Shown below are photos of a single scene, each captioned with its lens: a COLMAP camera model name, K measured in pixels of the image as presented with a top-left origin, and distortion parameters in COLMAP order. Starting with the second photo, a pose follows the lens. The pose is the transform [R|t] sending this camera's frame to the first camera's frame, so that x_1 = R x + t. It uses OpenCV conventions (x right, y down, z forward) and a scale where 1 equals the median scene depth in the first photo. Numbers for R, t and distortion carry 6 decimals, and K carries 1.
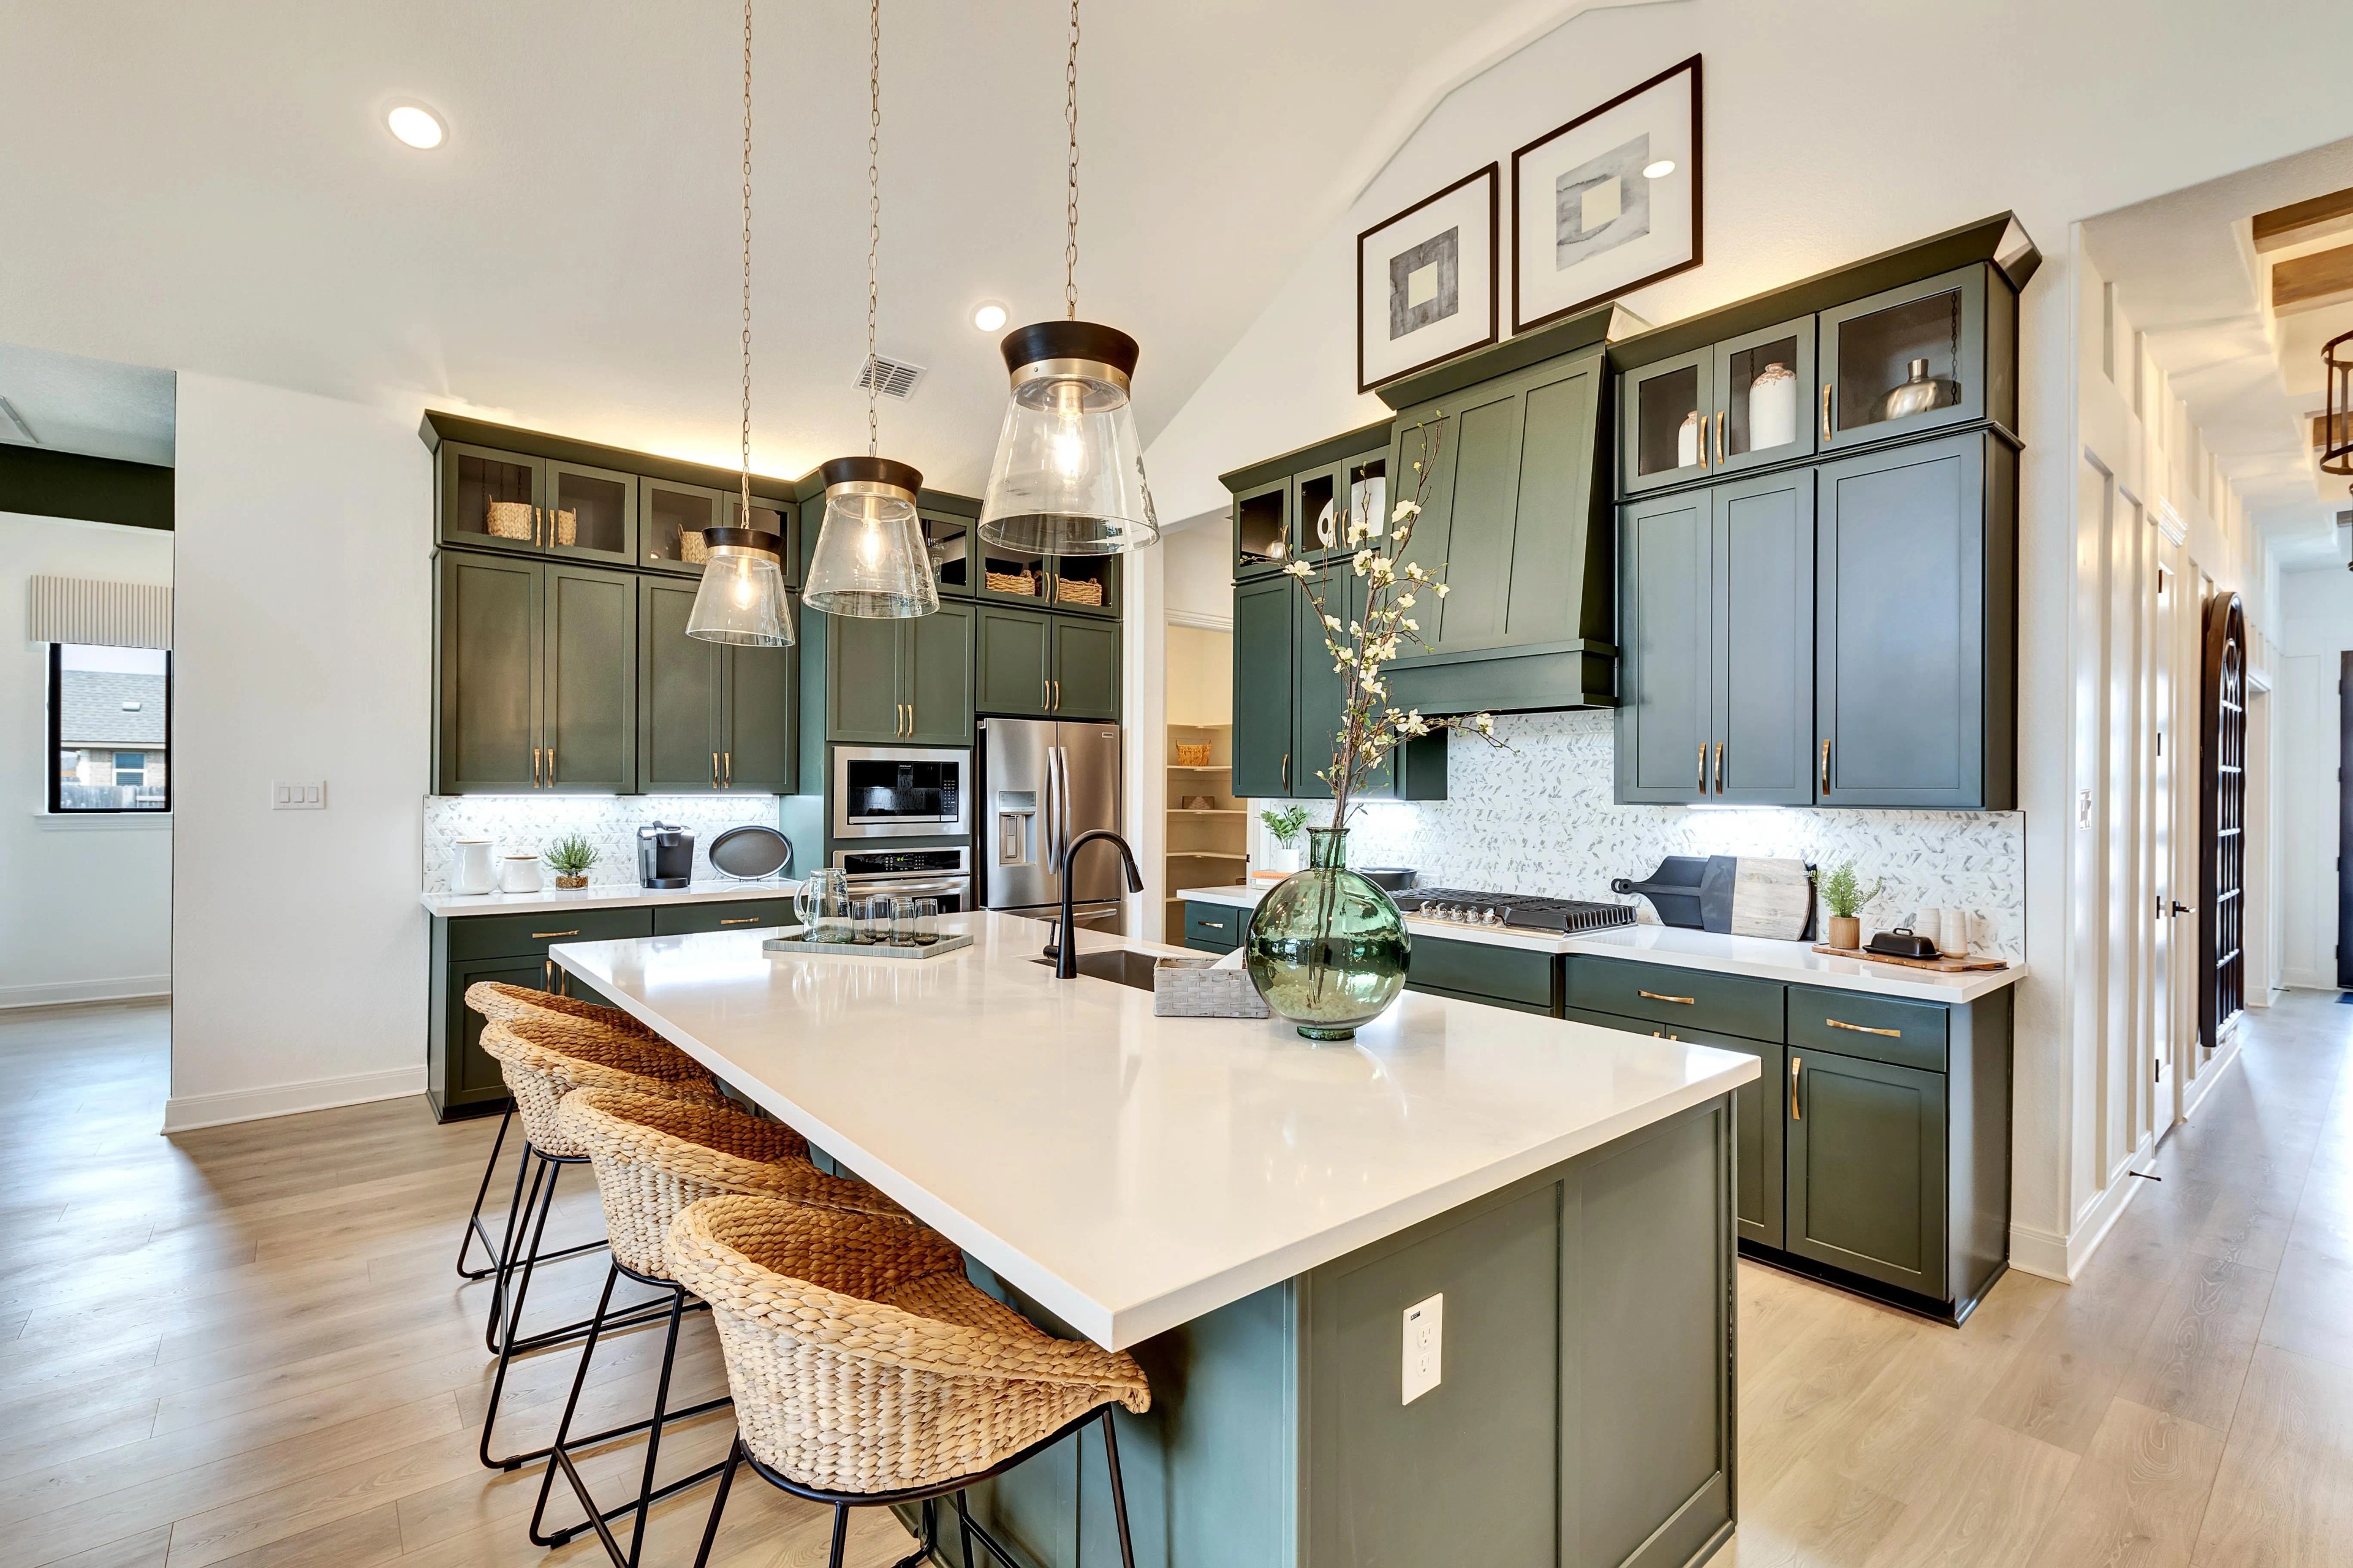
lens RADIAL K [[1058.4, 0, 1176.5], [0, 1058.4, 784.0], [0, 0, 1]] dist [0.000122, -0.000074]
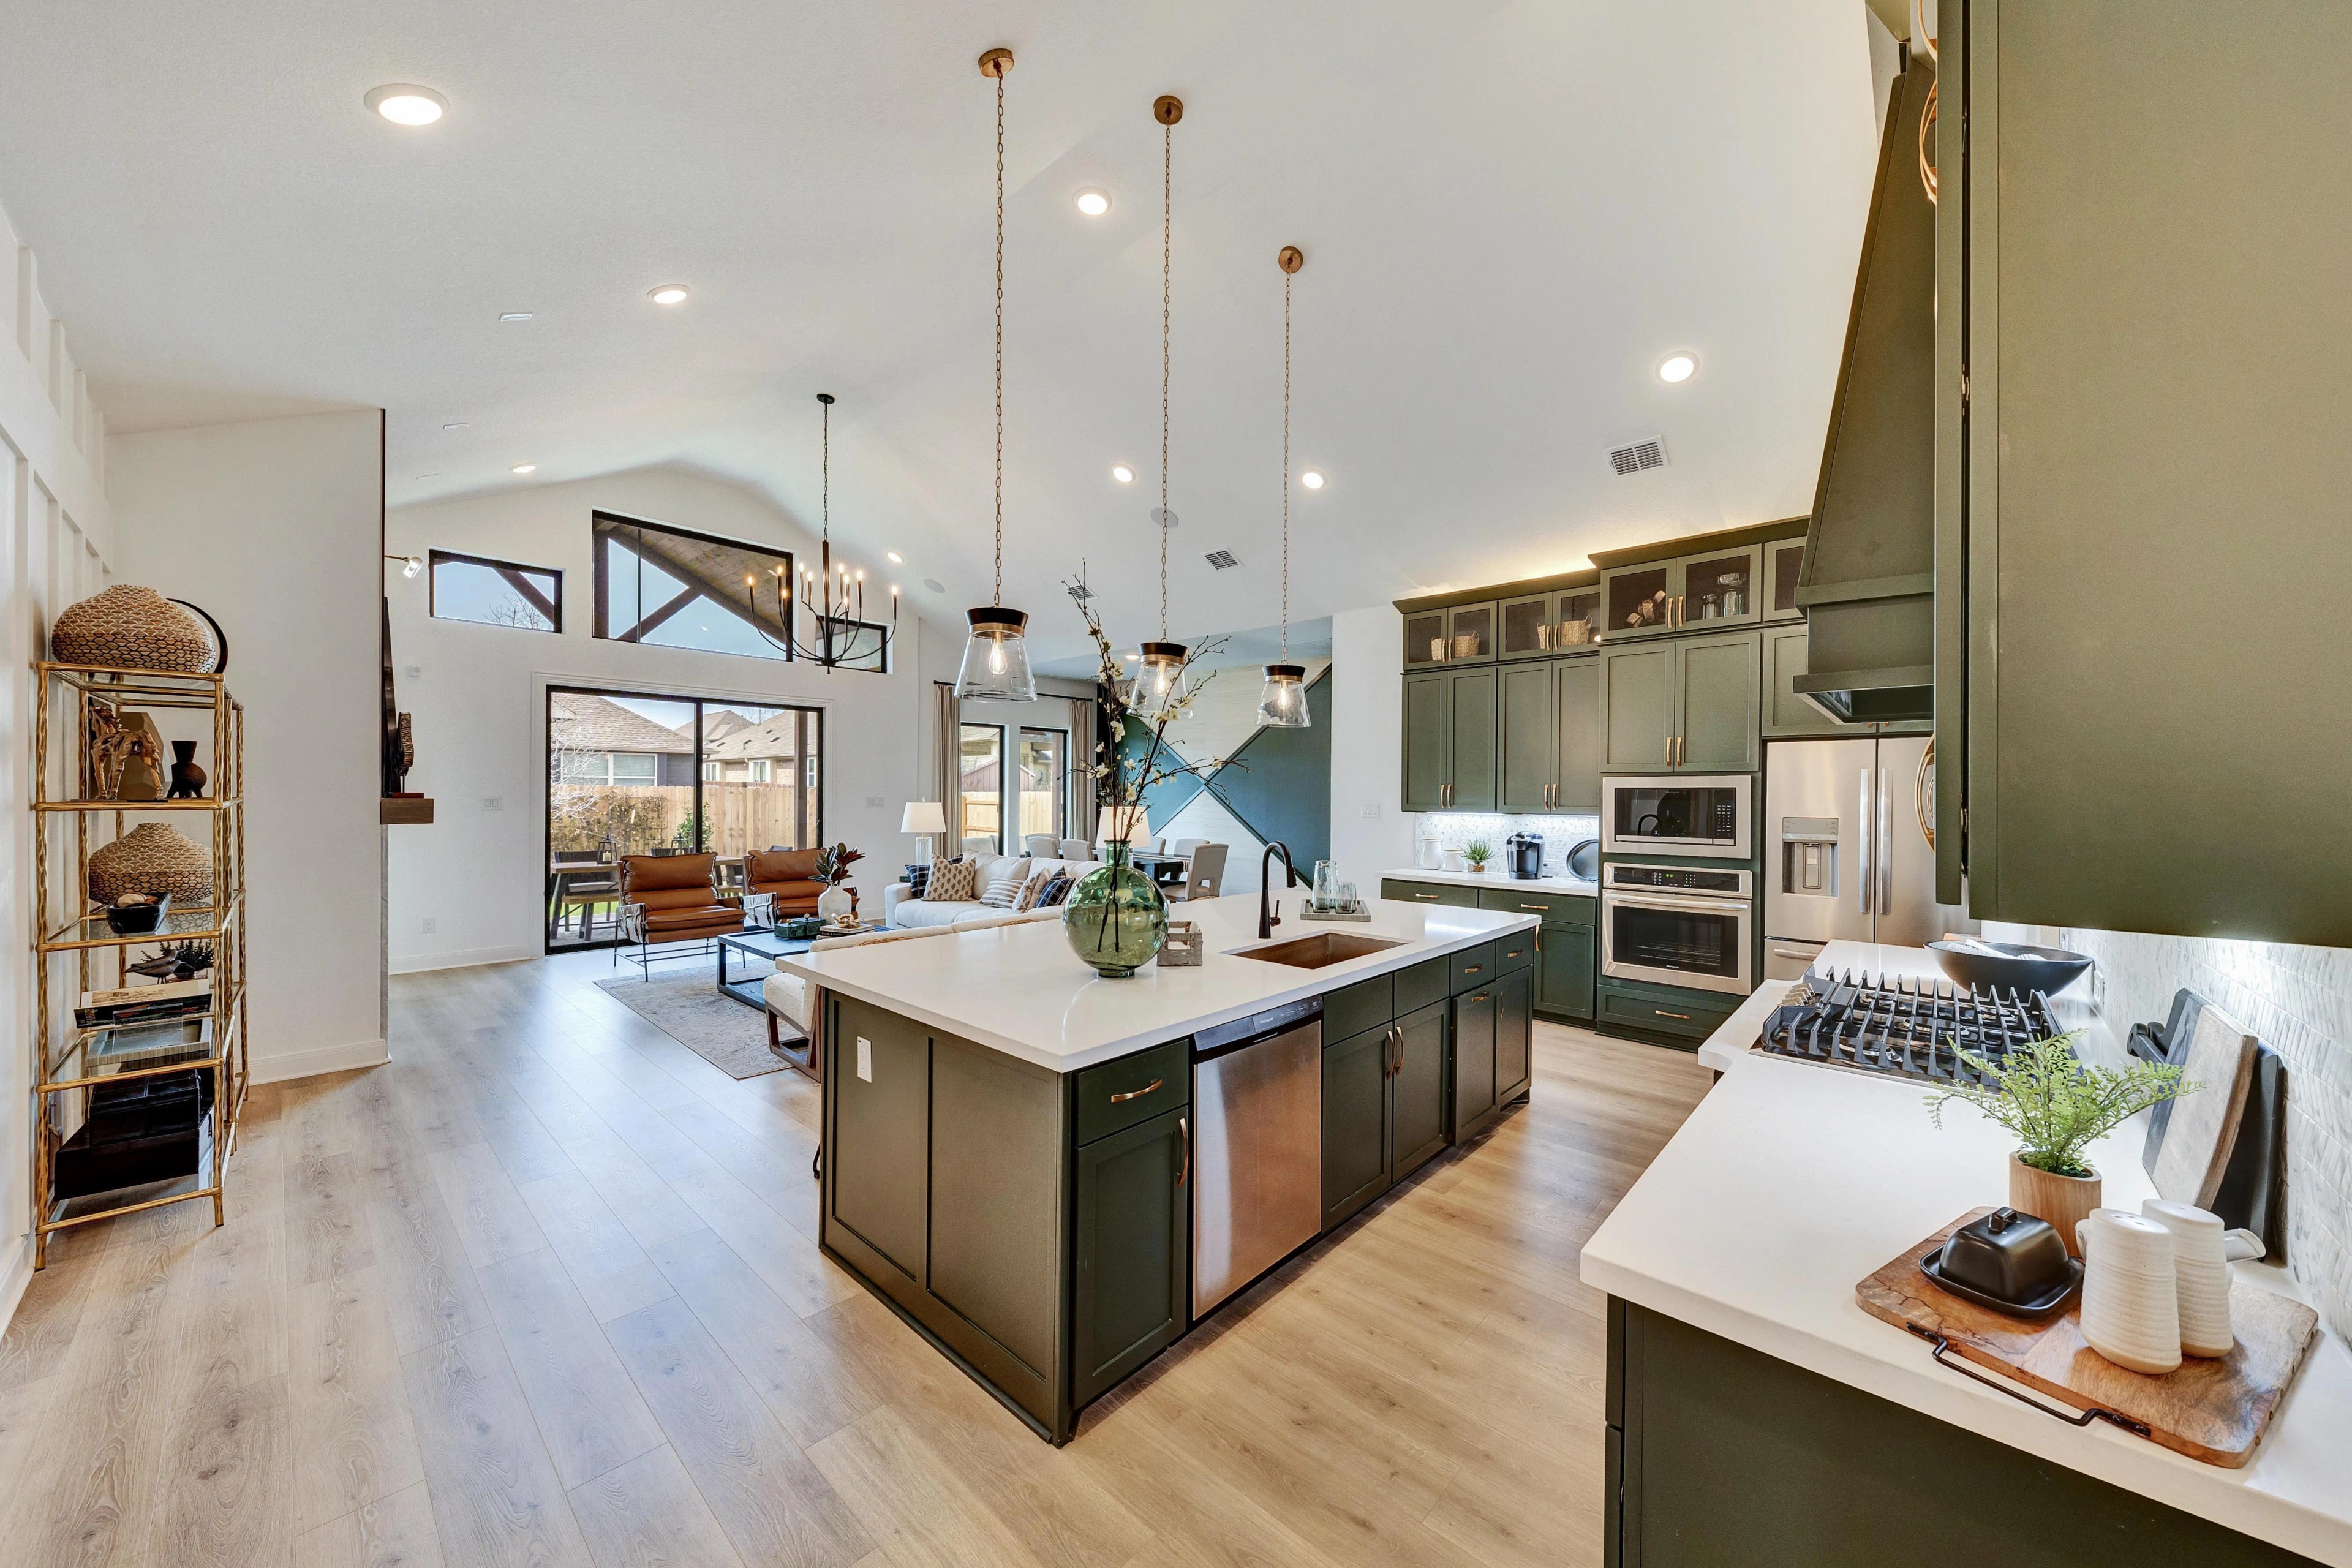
lens RADIAL K [[812.6, 0, 1176.0], [0, 812.6, 784.0], [0, 0, 1]] dist [0.000518, 0.000018]
pose [[0.120436, -0.016958, -0.992576, 0.549300], [-0.002470, 0.999846, -0.017382, -0.009684], [0.992718, 0.004545, 0.120376, 0.393487]]
